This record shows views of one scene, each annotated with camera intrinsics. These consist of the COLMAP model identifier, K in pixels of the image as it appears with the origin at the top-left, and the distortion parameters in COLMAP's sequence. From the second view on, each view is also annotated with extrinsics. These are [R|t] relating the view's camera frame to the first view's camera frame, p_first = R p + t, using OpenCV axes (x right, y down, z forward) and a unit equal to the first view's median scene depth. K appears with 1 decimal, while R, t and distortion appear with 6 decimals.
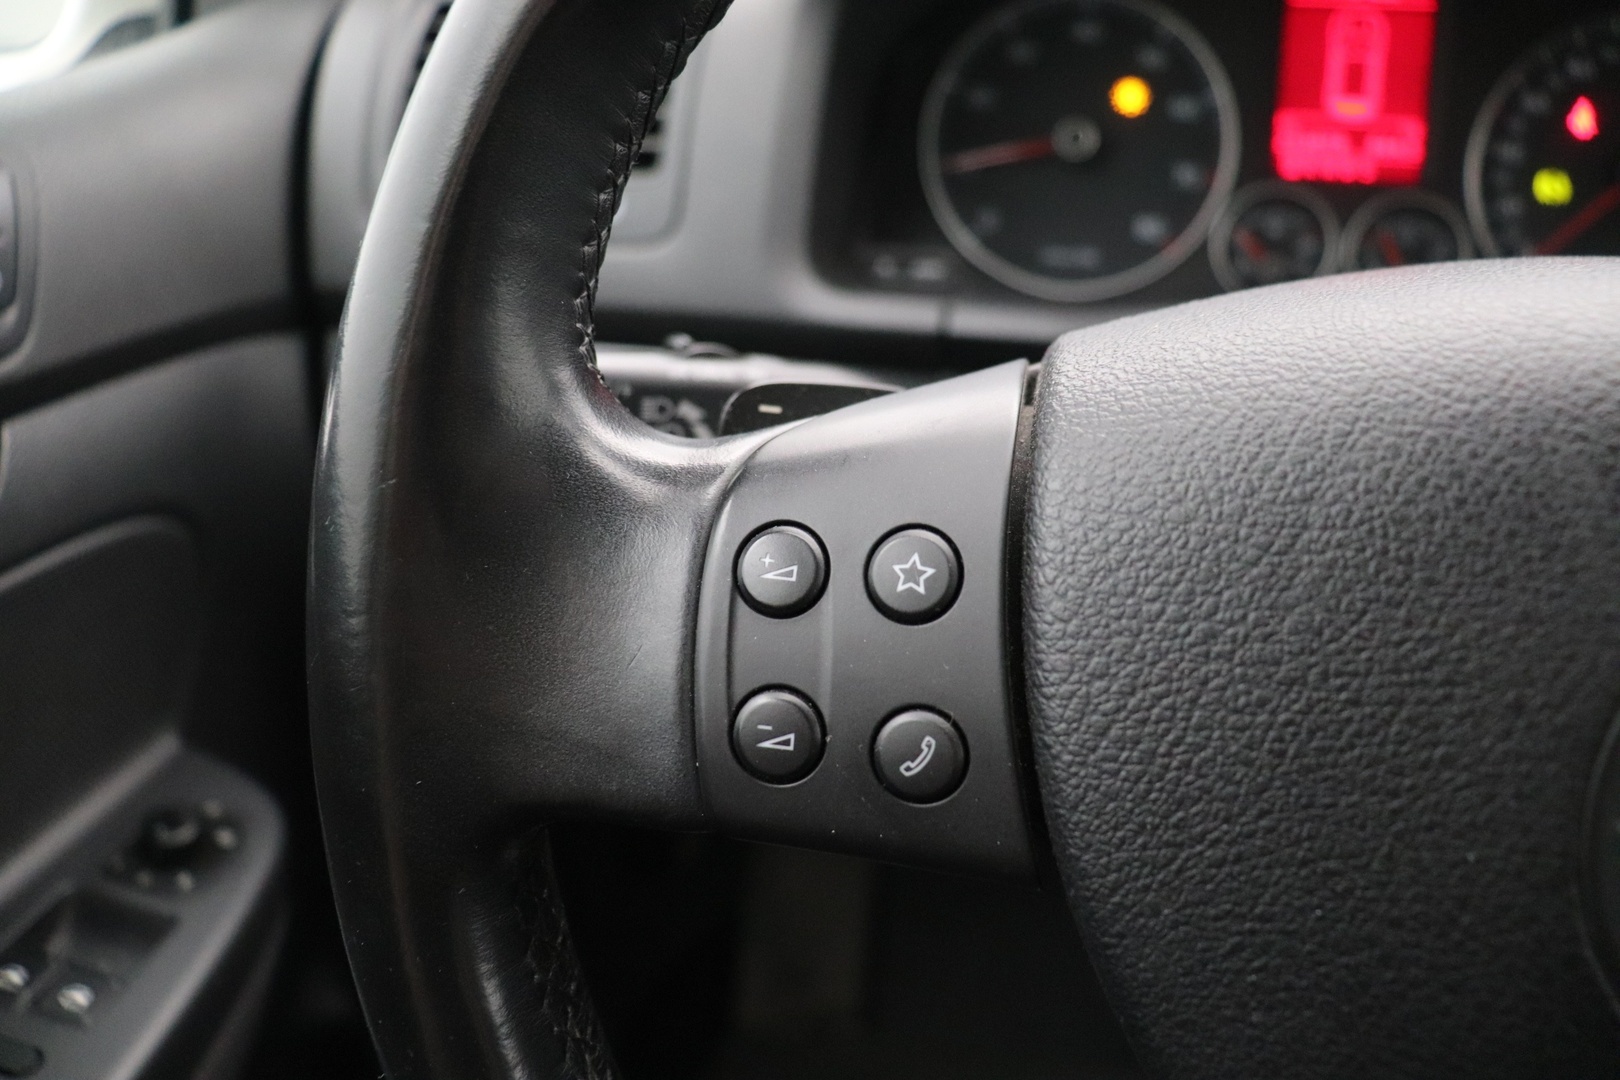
lens RADIAL K [[1333.9, 0, 810.0], [0, 1333.9, 540.0], [0, 0, 1]] dist [-0.182056, 0.148039]
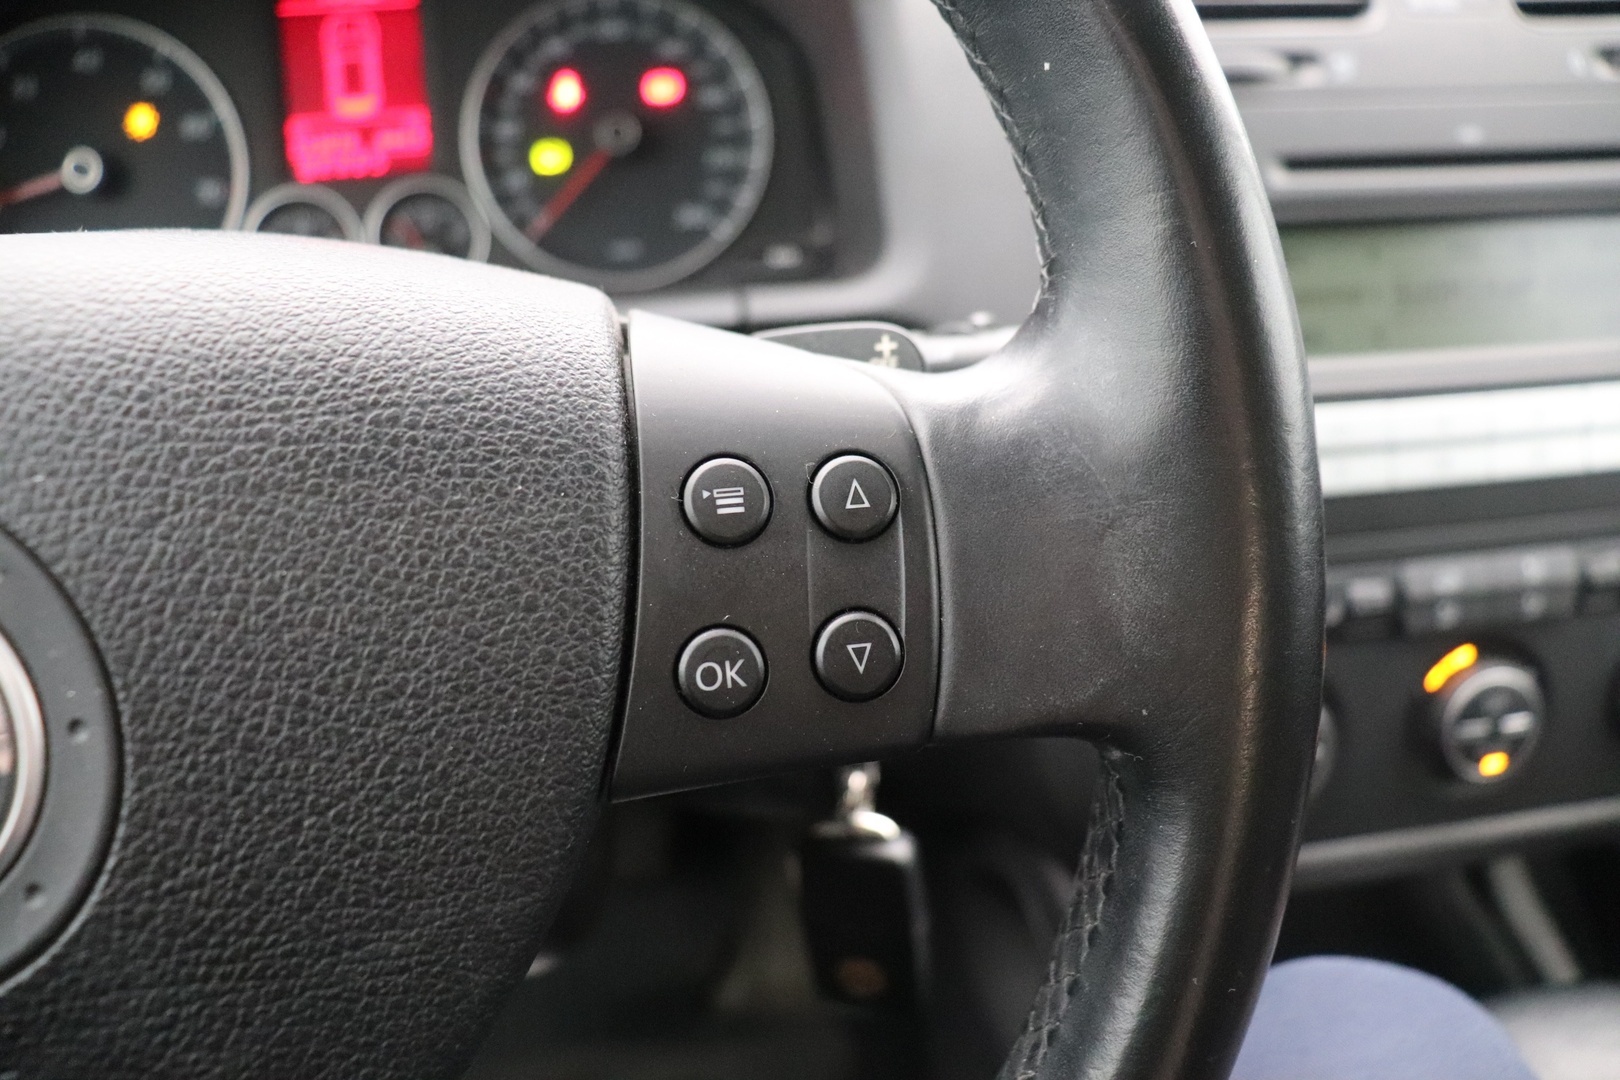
lens RADIAL K [[1333.9, 0, 810.0], [0, 1333.9, 540.0], [0, 0, 1]] dist [-0.182056, 0.148039]
pose [[0.934404, -0.171412, 0.312261, 0.444811], [0.173918, 0.984556, 0.020033, 0.060631], [-0.310873, 0.035589, 0.949785, -0.109863]]
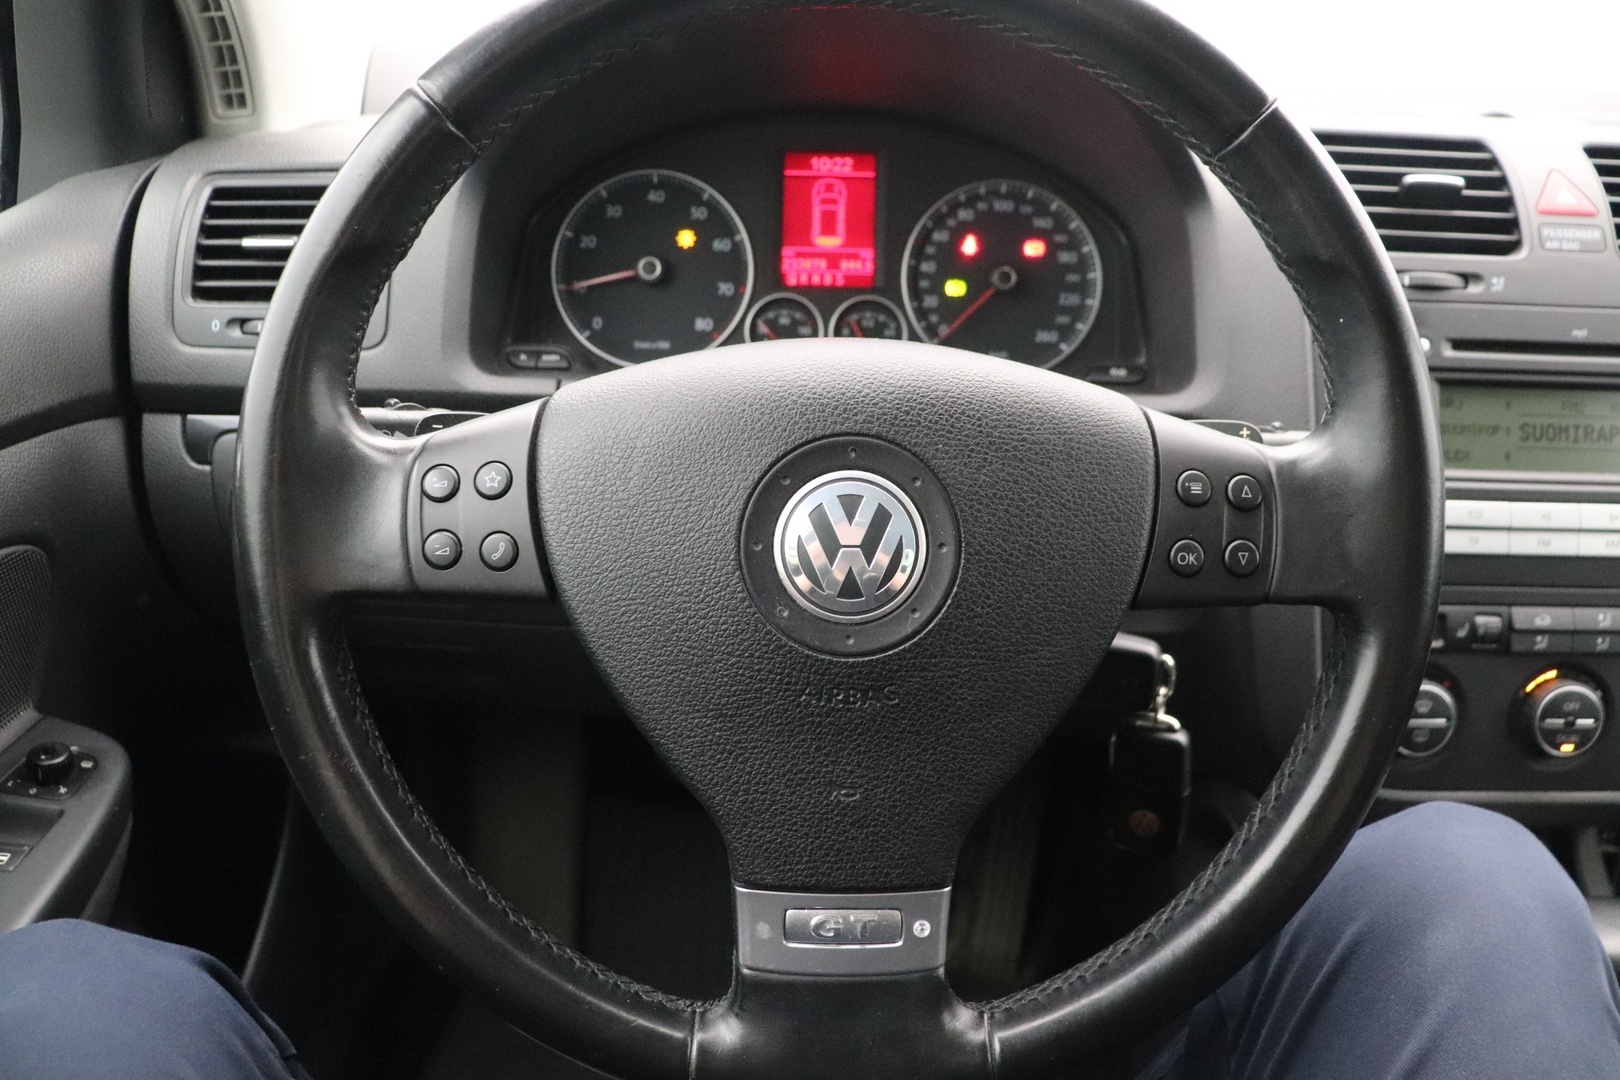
lens RADIAL K [[1333.9, 0, 810.0], [0, 1333.9, 540.0], [0, 0, 1]] dist [-0.182056, 0.148039]
pose [[0.975956, -0.056574, 0.210496, 0.052252], [0.069738, 0.996012, -0.055645, 0.127579], [-0.206509, 0.068987, 0.976010, -0.619349]]
